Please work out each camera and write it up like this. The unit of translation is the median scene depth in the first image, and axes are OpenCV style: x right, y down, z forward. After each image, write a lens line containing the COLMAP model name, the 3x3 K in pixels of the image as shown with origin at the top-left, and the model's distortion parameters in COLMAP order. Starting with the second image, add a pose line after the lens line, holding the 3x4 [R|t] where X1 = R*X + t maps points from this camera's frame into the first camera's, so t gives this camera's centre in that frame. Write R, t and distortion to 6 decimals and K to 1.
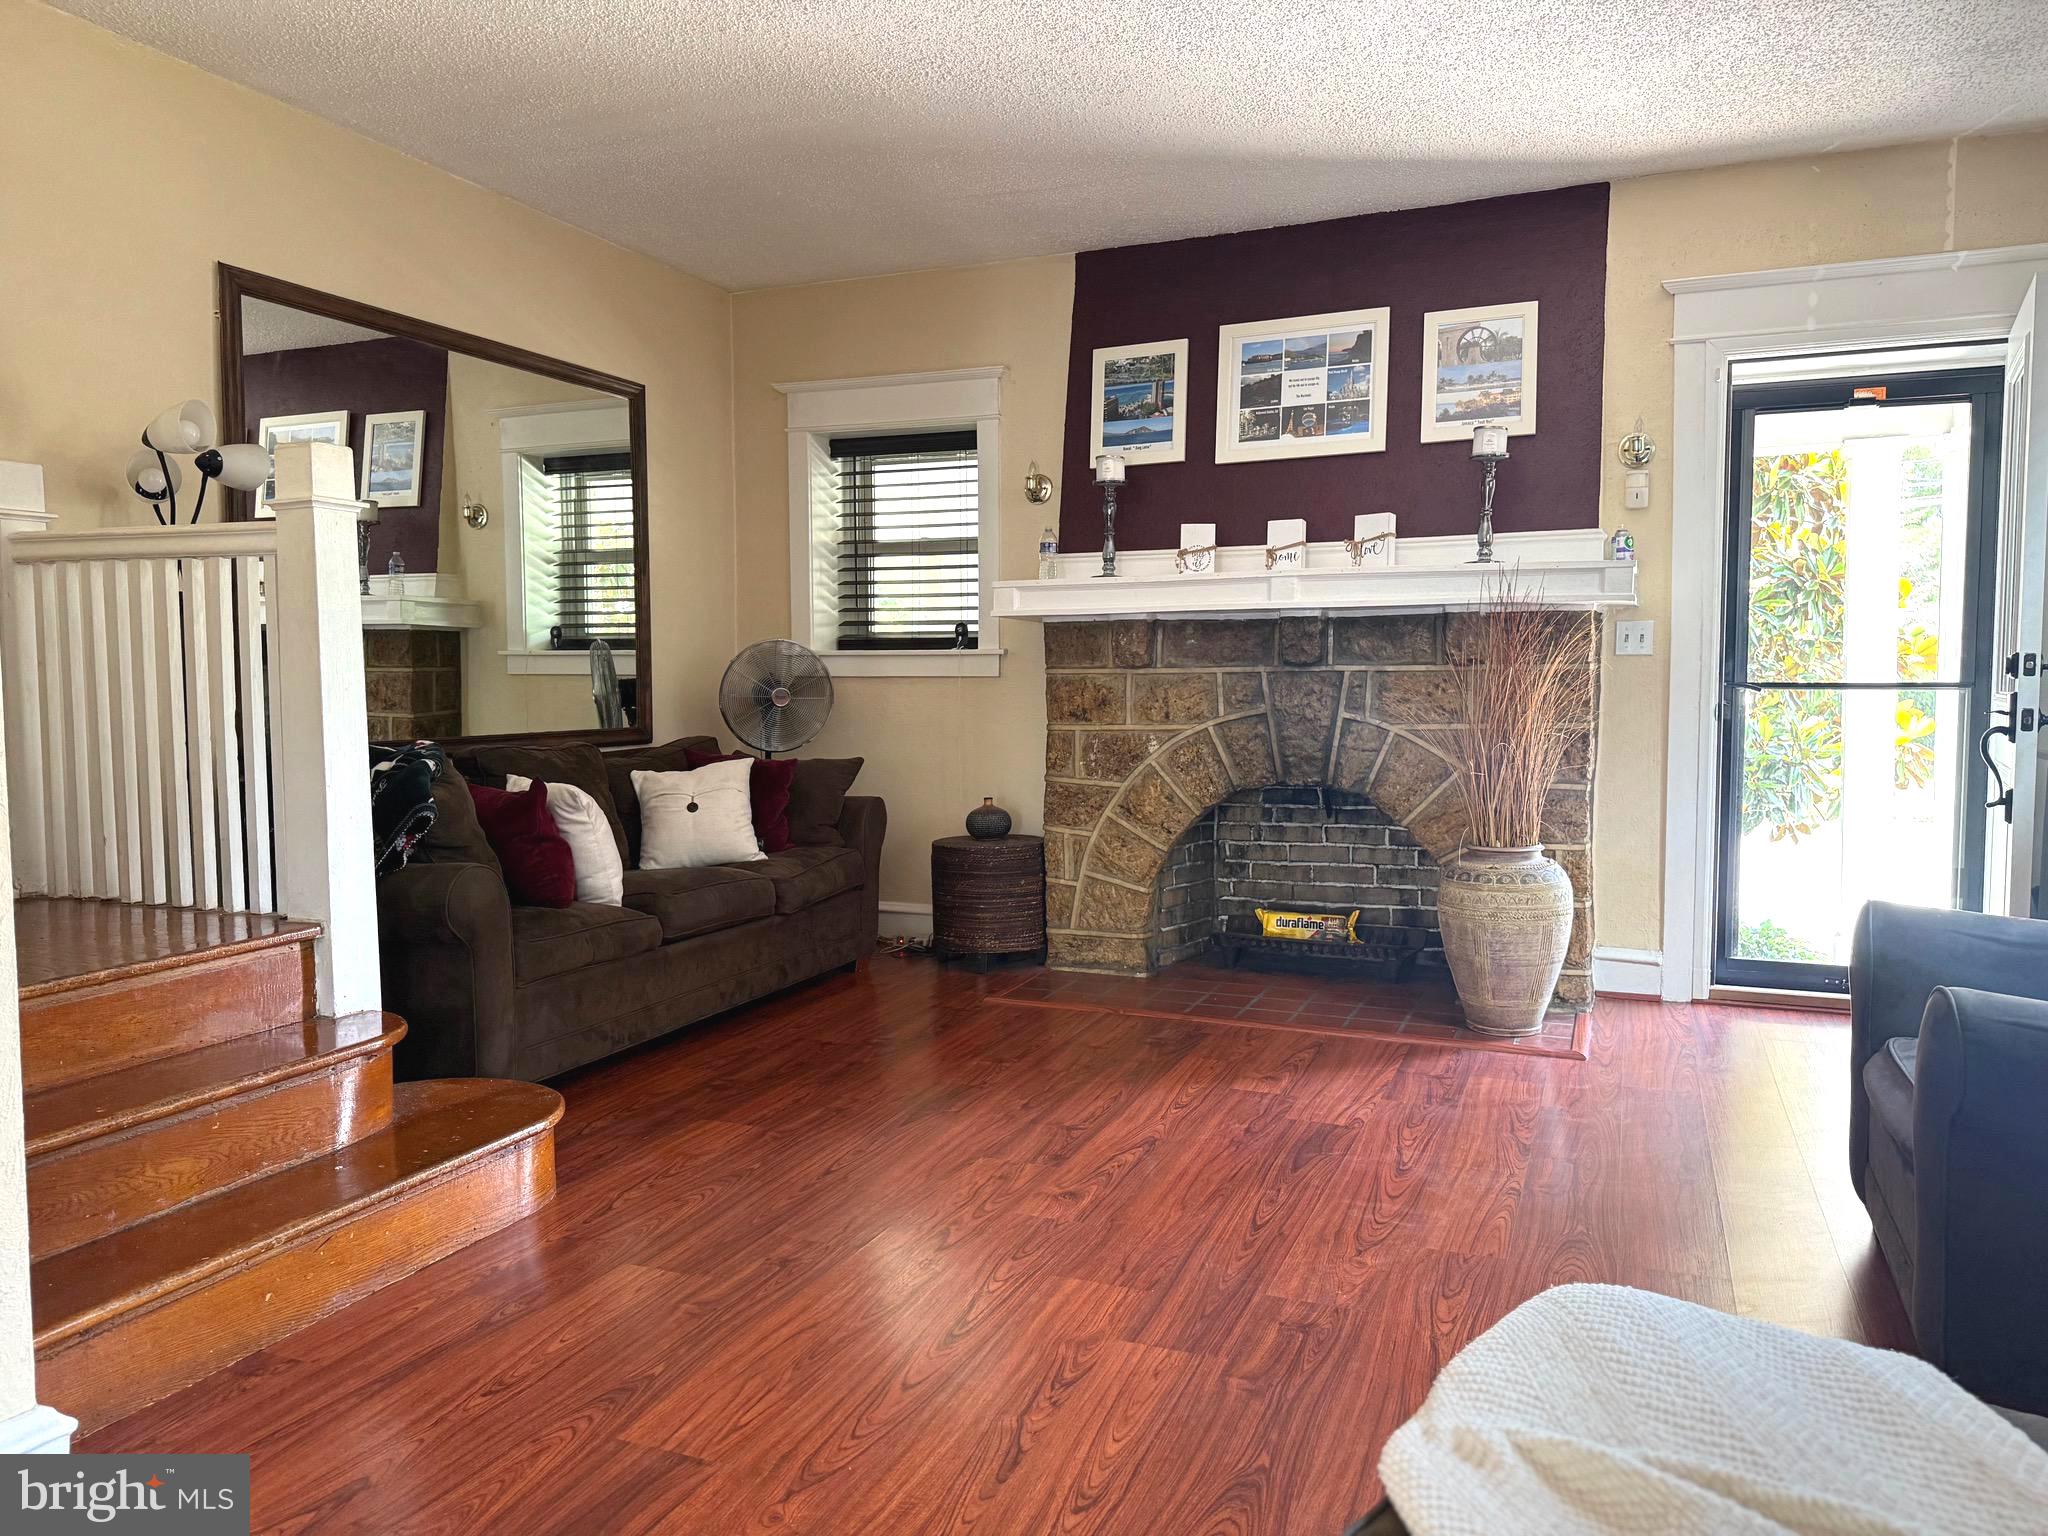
lens RADIAL K [[1441.1, 0, 1015.5], [0, 1441.1, 783.6], [0, 0, 1]] dist [0.068238, -0.096633]
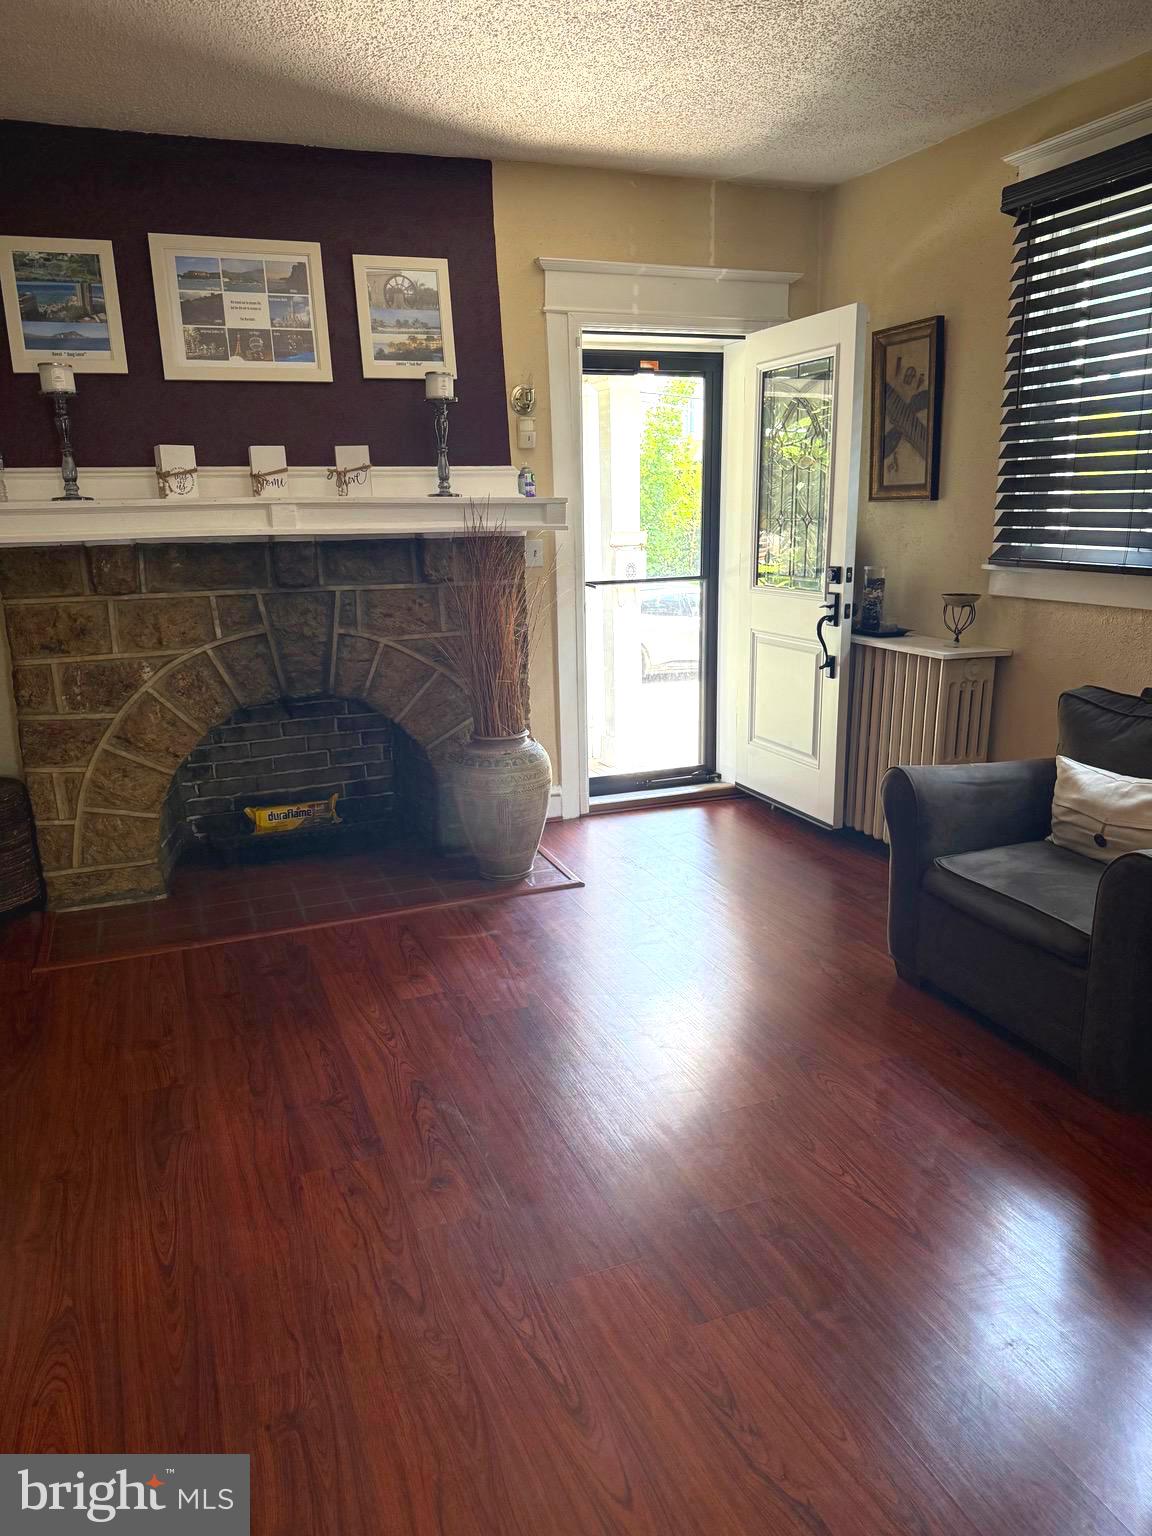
lens RADIAL K [[1080.9, 0, 568.0], [0, 1080.9, 766.4], [0, 0, 1]] dist [0.068238, -0.096633]
pose [[0.717751, -0.173343, 0.674378, -0.224736], [0.072041, 0.981806, 0.175691, -0.077821], [-0.692563, -0.077519, 0.717180, 0.268975]]
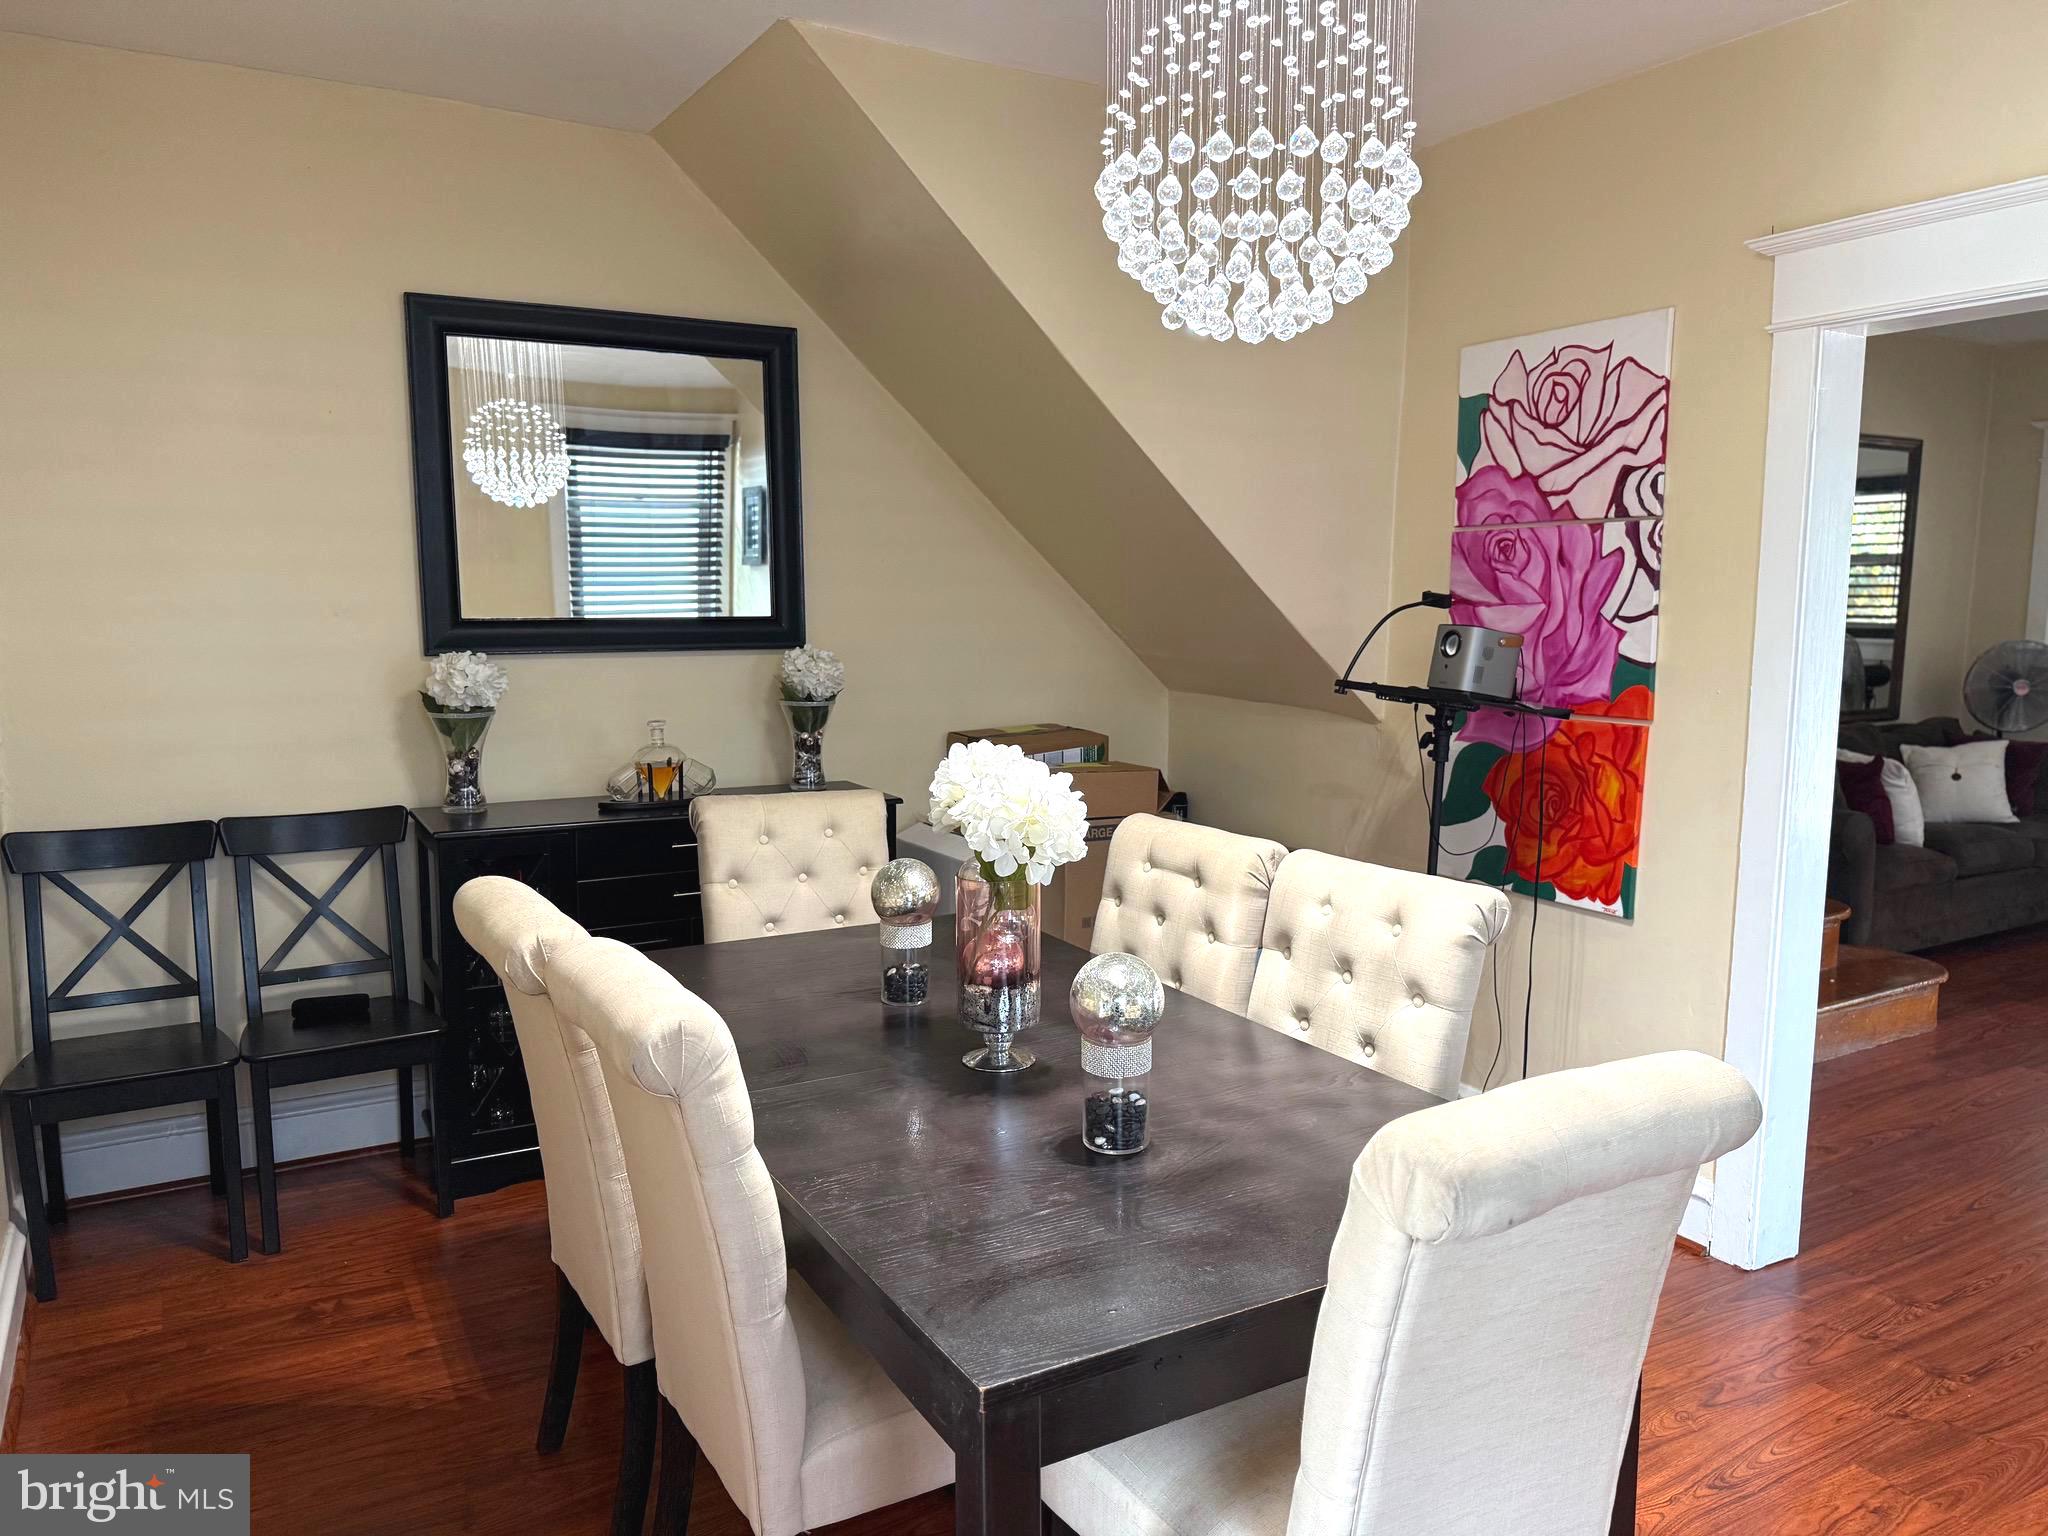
lens RADIAL K [[1441.1, 0, 1010.9], [0, 1441.1, 778.6], [0, 0, 1]] dist [0.068238, -0.096633]
pose [[0.797132, 0.082216, -0.598182, -0.118104], [-0.048849, 0.996220, 0.071828, -0.035134], [0.601826, -0.028036, 0.798135, -0.567553]]
